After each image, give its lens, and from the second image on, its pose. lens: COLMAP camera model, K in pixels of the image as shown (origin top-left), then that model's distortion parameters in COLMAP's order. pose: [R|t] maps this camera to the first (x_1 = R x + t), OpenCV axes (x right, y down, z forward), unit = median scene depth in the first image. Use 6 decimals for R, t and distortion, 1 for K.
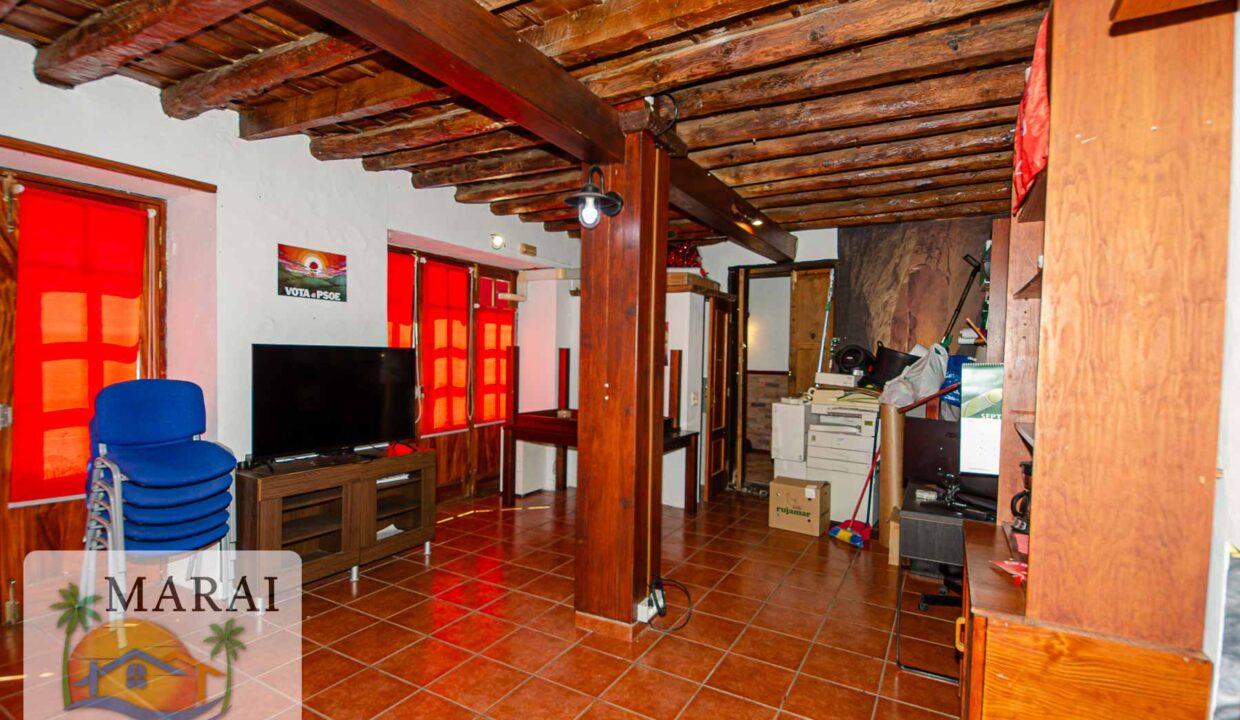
lens RADIAL K [[581.2, 0, 611.1], [0, 581.2, 370.0], [0, 0, 1]] dist [0.002703, 0.000097]
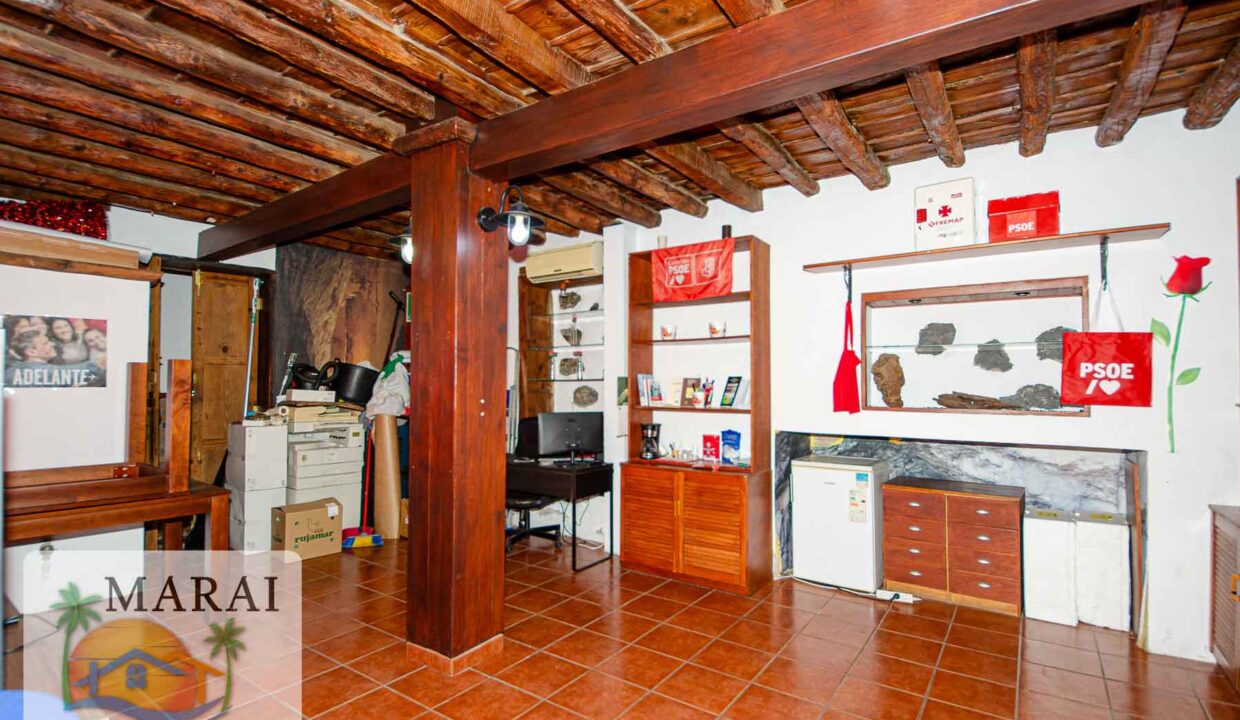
lens RADIAL K [[581.2, 0, 614.5], [0, 581.2, 364.2], [0, 0, 1]] dist [0.002703, 0.000097]
pose [[0.083151, 0.015368, 0.996418, -0.951474], [0.024639, 0.999544, -0.017472, -0.013121], [-0.996232, 0.026004, 0.082734, 0.683366]]
